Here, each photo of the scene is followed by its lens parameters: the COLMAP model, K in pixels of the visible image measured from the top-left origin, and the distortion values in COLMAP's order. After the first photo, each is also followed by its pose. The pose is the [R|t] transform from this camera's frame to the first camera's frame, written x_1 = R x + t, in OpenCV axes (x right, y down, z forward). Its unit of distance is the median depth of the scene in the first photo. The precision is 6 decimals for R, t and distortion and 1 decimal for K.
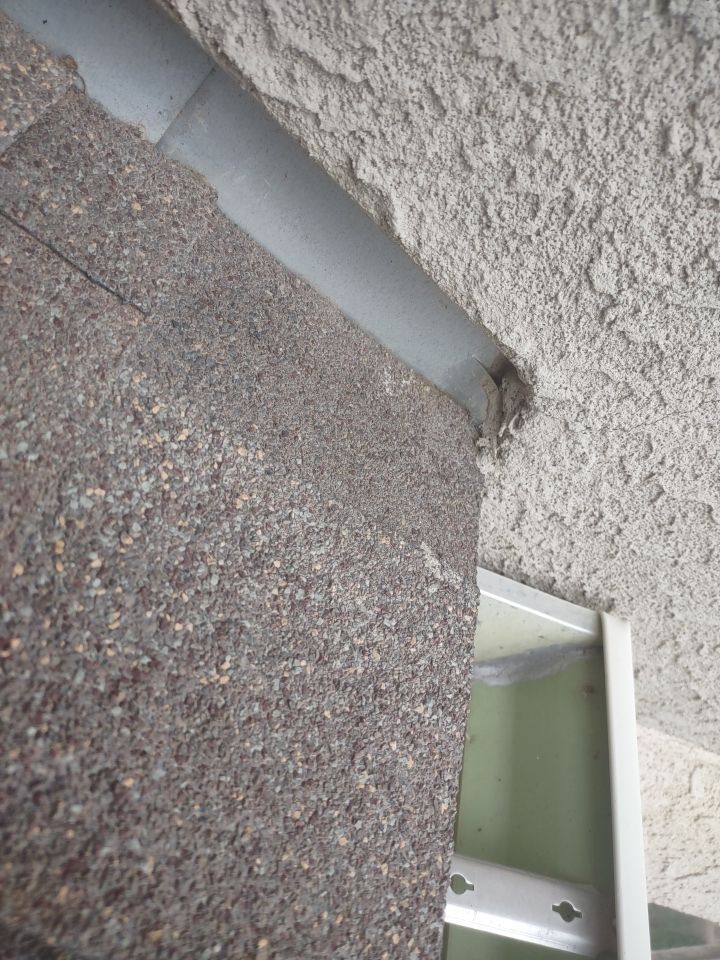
lens RADIAL K [[747.3, 0, 360.0], [0, 747.3, 480.0], [0, 0, 1]] dist [-0.000916, -0.009800]
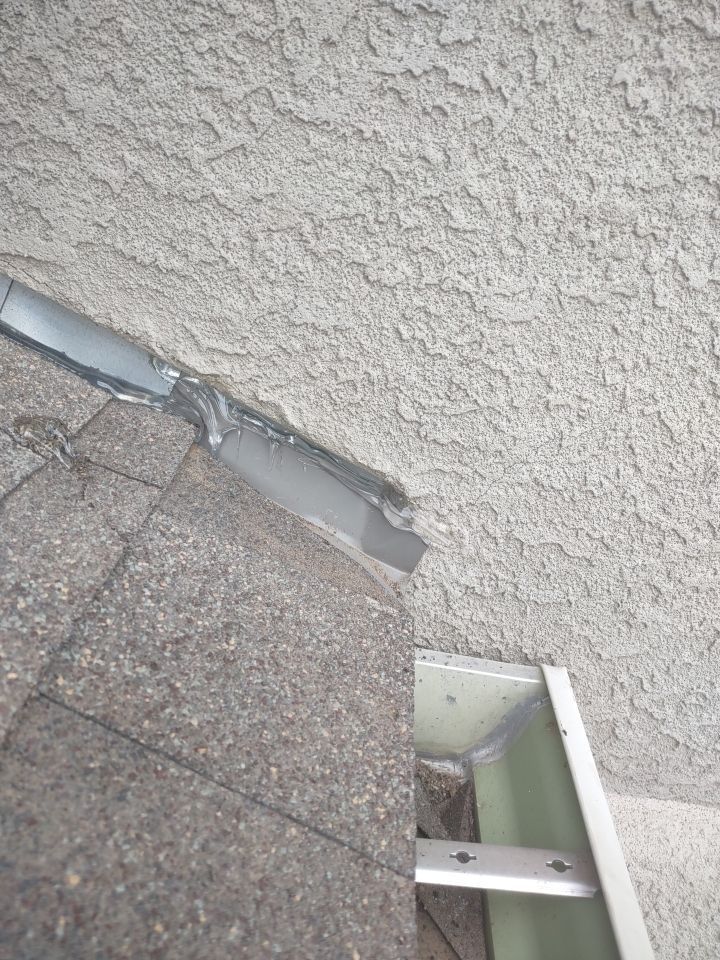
lens RADIAL K [[670.3, 0, 360.0], [0, 670.3, 480.0], [0, 0, 1]] dist [0.063108, -0.001346]
pose [[0.958654, -0.283855, 0.020205, 0.159346], [0.264450, 0.862393, -0.431676, 0.621883], [0.105108, 0.419171, 0.901802, -0.463921]]
